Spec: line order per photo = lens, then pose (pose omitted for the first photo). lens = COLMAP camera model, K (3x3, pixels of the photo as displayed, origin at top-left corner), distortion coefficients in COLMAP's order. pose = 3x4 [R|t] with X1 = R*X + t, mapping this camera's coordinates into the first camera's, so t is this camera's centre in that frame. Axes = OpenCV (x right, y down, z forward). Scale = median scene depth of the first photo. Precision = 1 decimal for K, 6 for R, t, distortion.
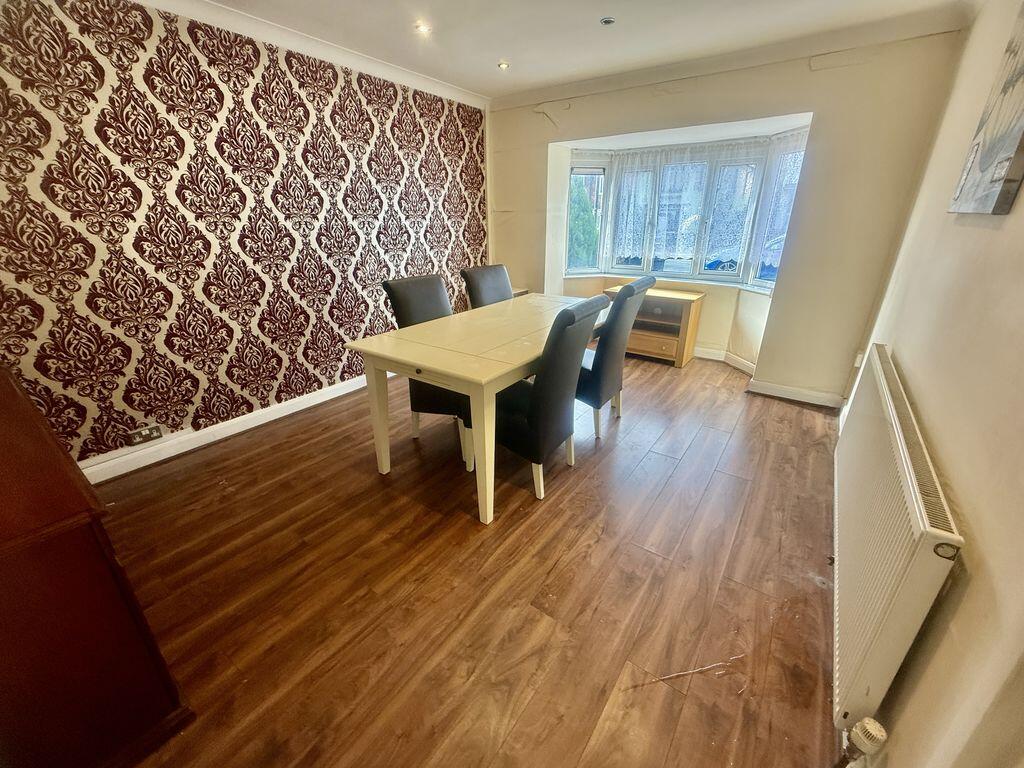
lens RADIAL K [[413.8, 0, 514.5], [0, 413.8, 383.4], [0, 0, 1]] dist [0.001012, 0.000343]
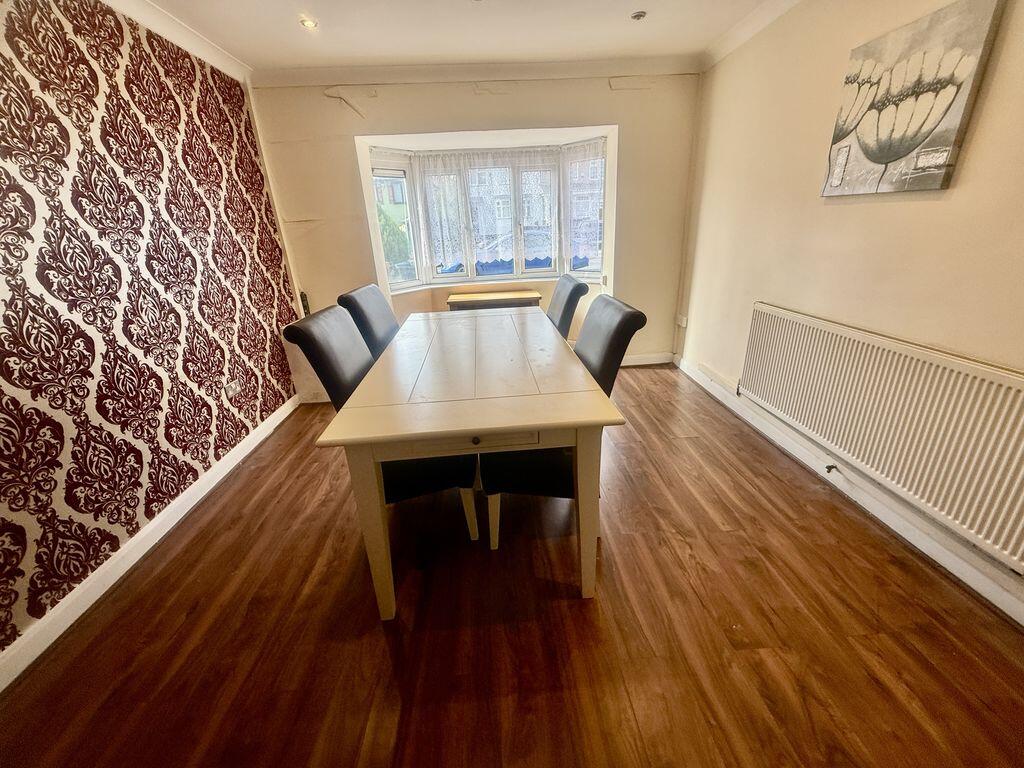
lens RADIAL K [[413.8, 0, 510.3], [0, 413.8, 383.9], [0, 0, 1]] dist [0.001012, 0.000343]
pose [[0.774287, -0.258736, 0.577525, -0.322595], [0.275962, 0.959307, 0.059796, -0.082889], [-0.569495, 0.113075, 0.814180, 0.241911]]
